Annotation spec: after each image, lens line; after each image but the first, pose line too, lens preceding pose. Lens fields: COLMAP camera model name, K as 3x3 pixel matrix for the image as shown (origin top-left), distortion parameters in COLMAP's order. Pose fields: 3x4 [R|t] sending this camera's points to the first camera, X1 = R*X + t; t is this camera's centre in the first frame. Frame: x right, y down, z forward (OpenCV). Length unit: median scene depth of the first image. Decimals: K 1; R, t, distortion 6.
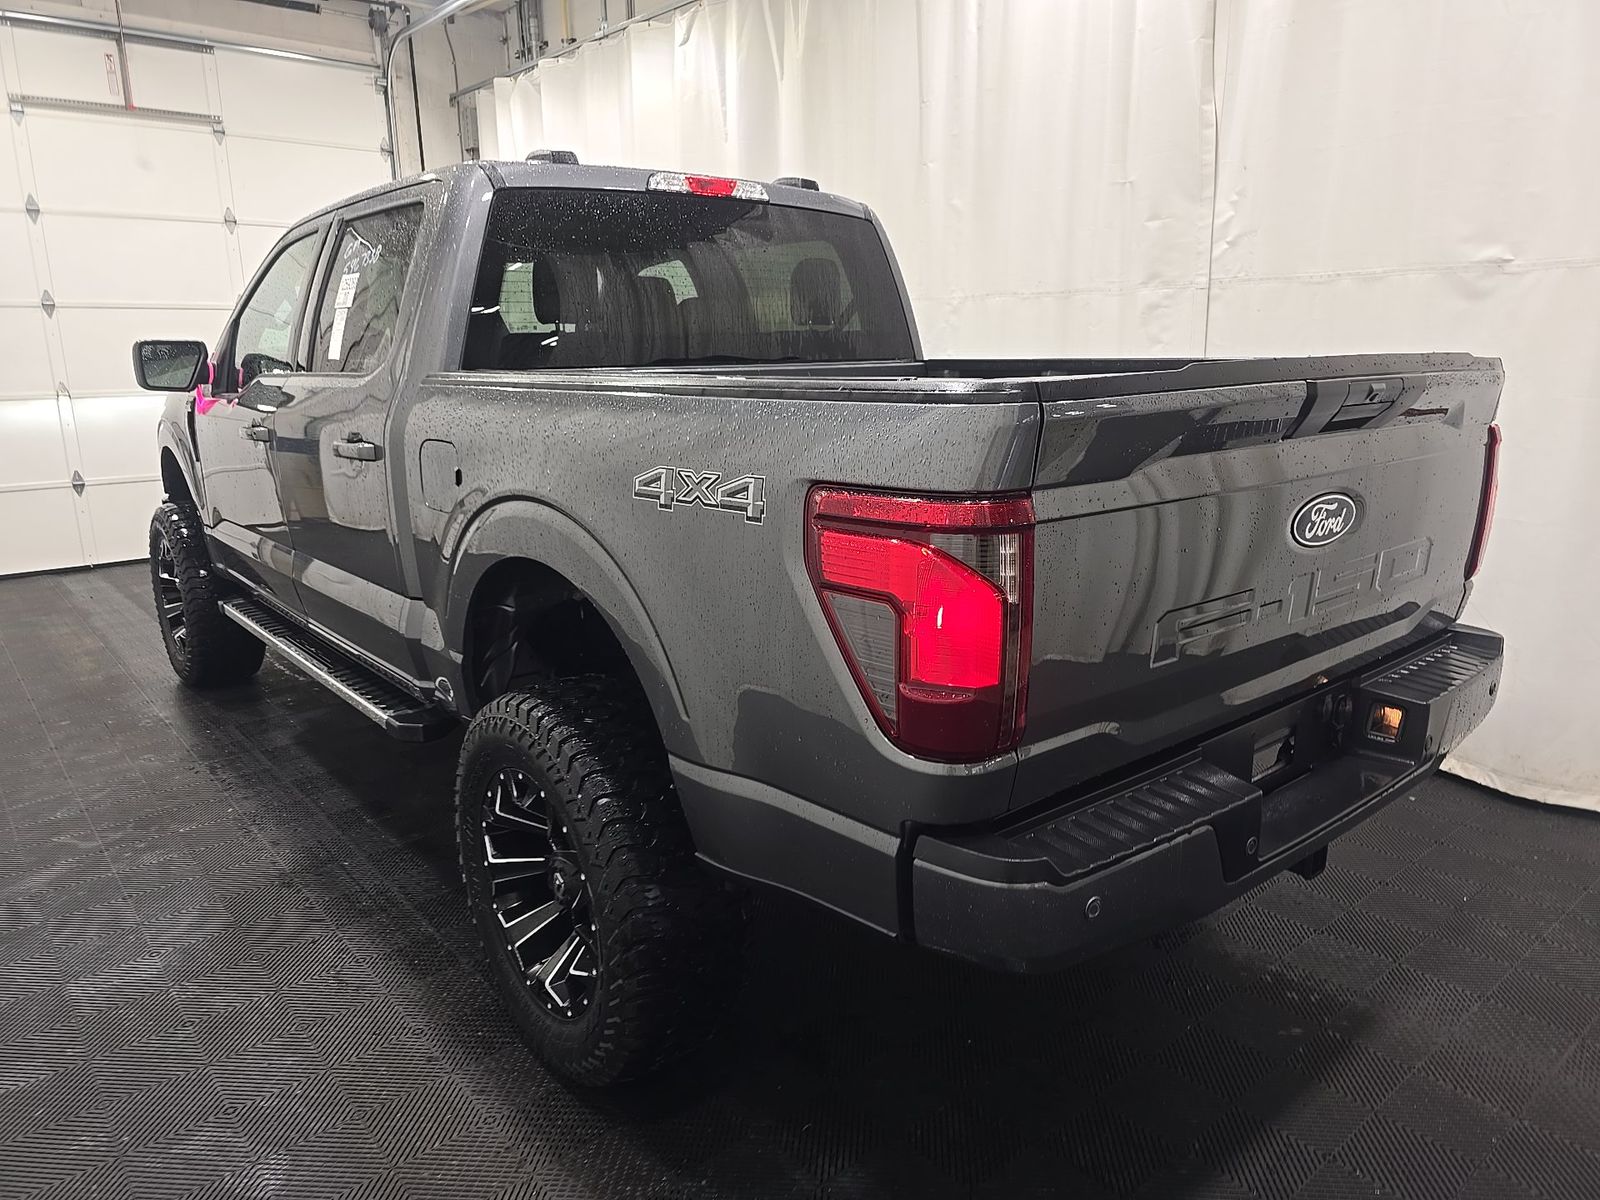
lens RADIAL K [[1074.6, 0, 816.6], [0, 1074.6, 607.1], [0, 0, 1]] dist [0.029241, -0.028671]
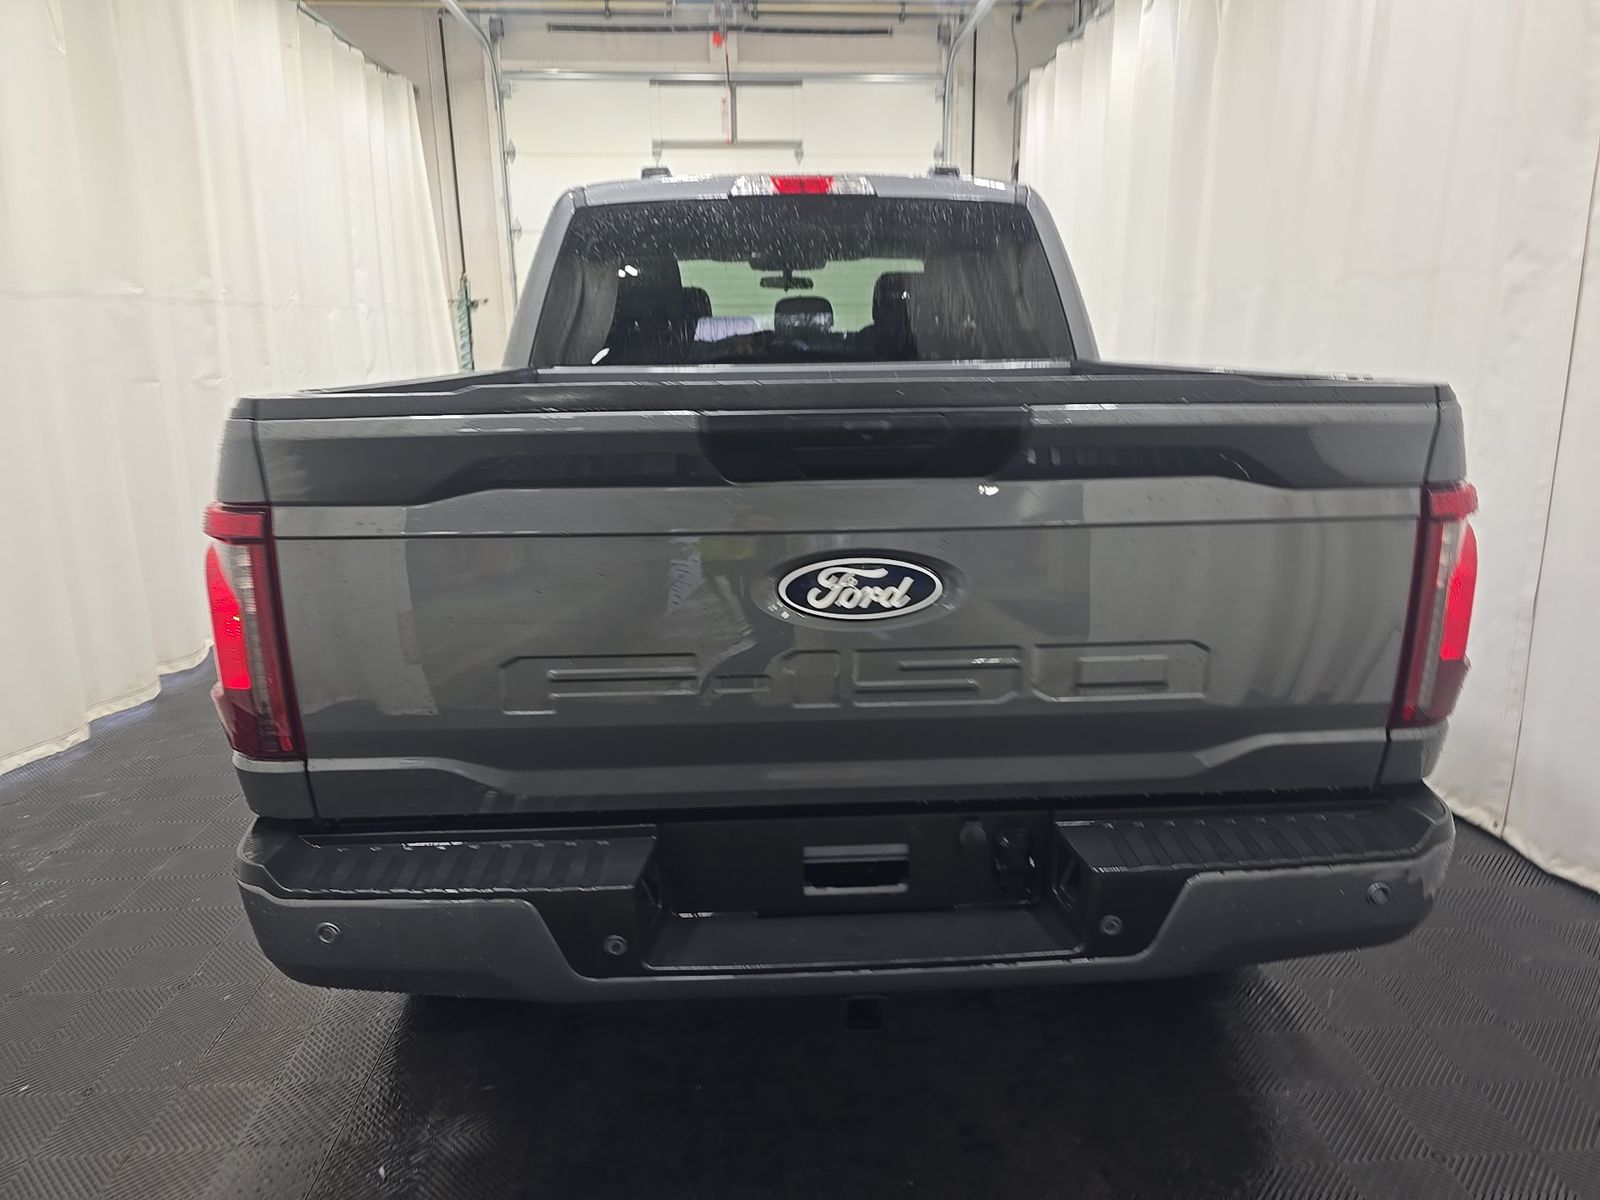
lens RADIAL K [[1074.6, 0, 810.3], [0, 1074.6, 599.1], [0, 0, 1]] dist [0.029241, -0.028671]
pose [[0.794774, 0.145020, -0.589325, 0.397496], [-0.140878, 0.988592, 0.053281, -0.048342], [0.590329, 0.040677, 0.806137, 0.156715]]
